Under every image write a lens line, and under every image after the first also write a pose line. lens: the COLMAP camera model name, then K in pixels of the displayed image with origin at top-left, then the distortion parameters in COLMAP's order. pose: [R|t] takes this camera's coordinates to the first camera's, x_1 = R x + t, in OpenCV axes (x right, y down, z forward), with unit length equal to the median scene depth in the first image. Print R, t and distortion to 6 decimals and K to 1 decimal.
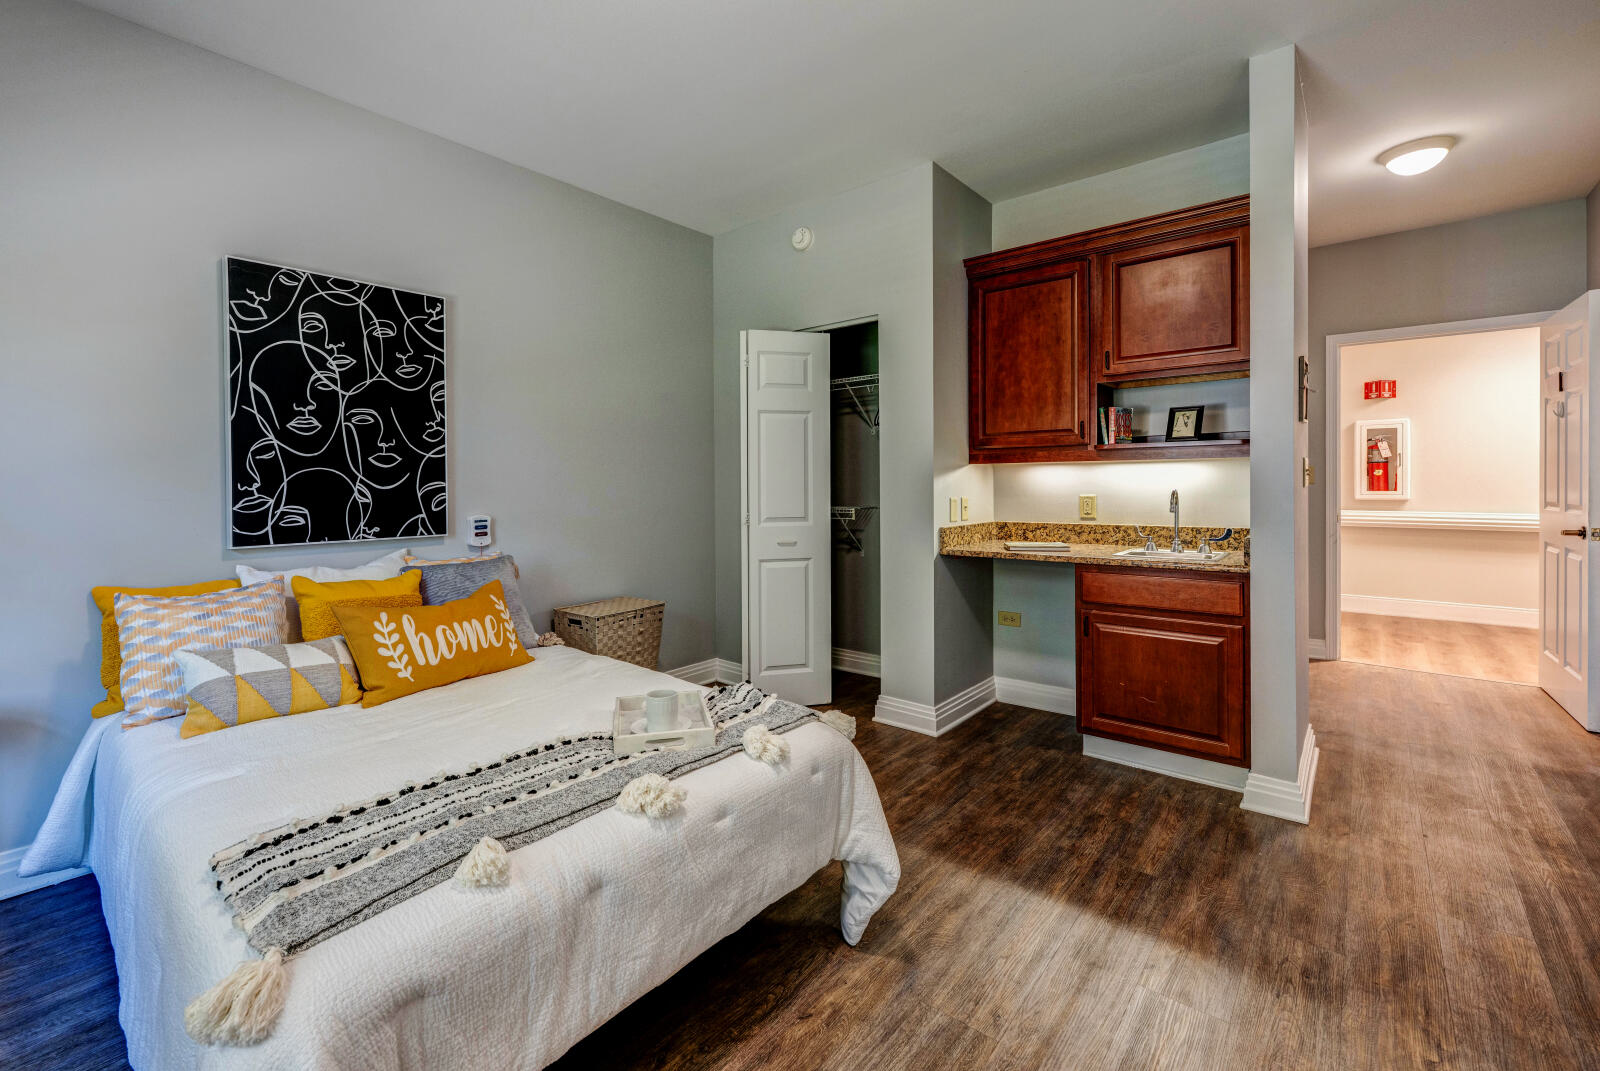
lens RADIAL K [[639.8, 0, 803.6], [0, 639.8, 485.4], [0, 0, 1]] dist [-0.001901, 0.000641]
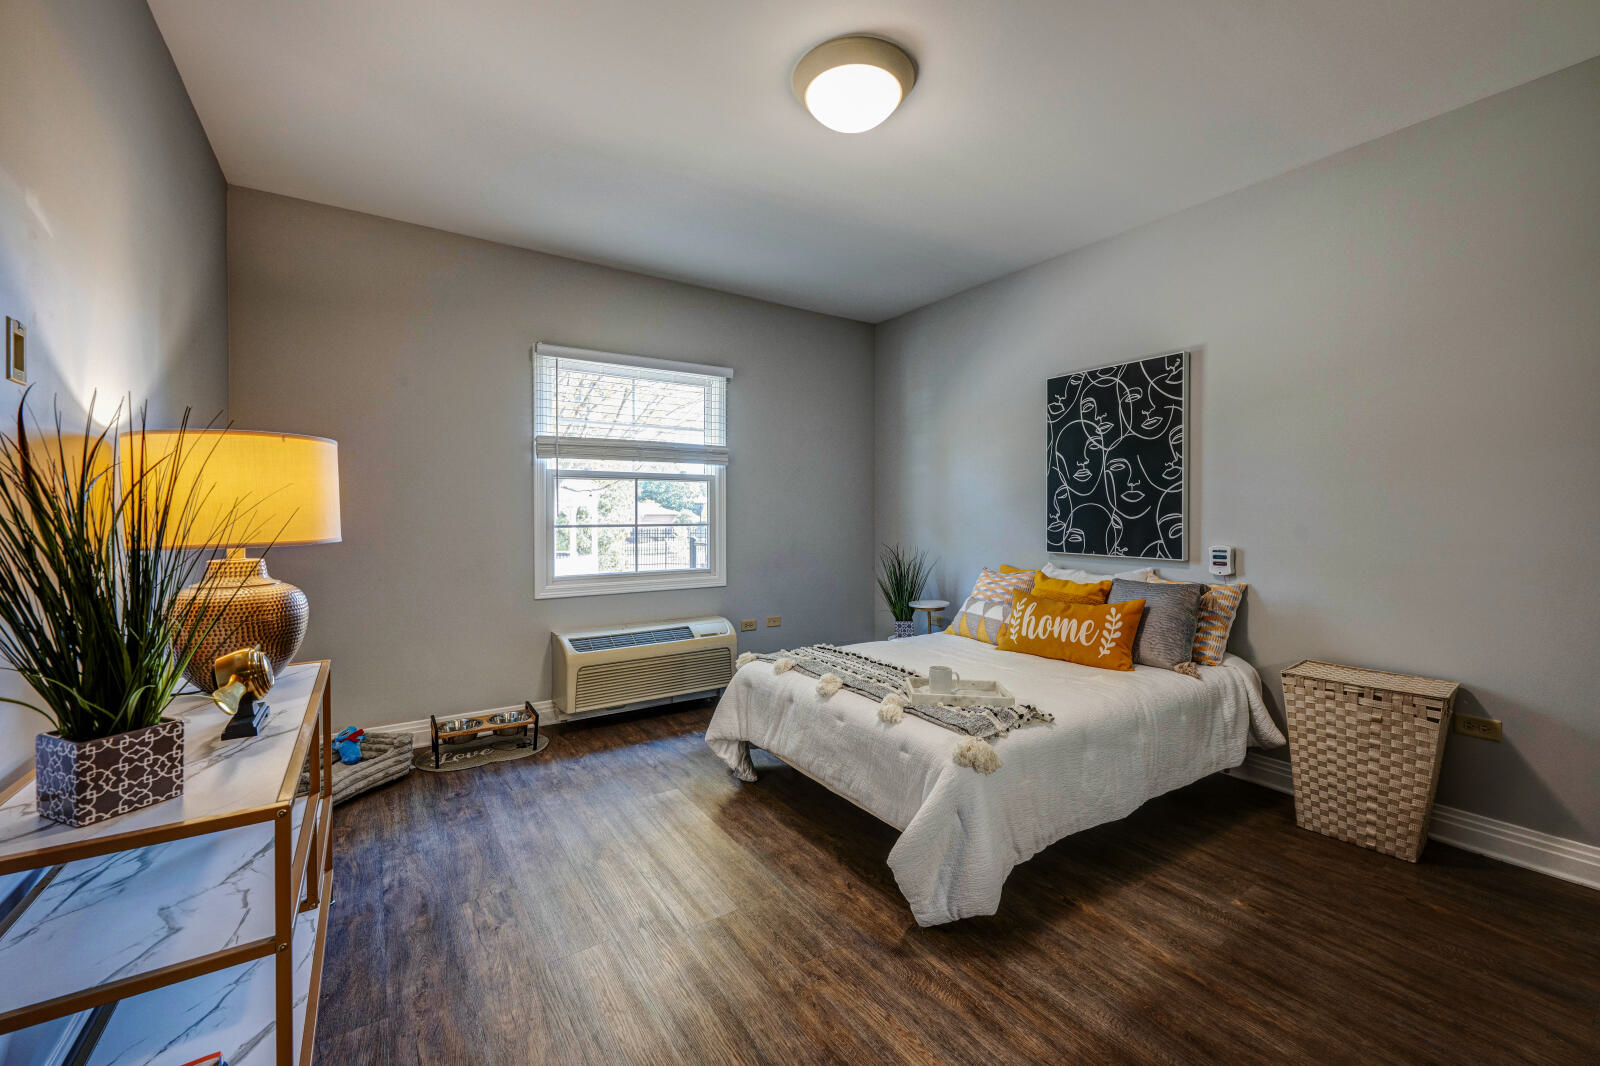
lens RADIAL K [[639.8, 0, 801.6], [0, 639.8, 519.5], [0, 0, 1]] dist [-0.001901, 0.000641]
pose [[-0.244061, 0.018521, -0.969583, 0.795391], [-0.004647, 0.999784, 0.020268, -0.016527], [0.969749, 0.009453, -0.243922, 0.694574]]
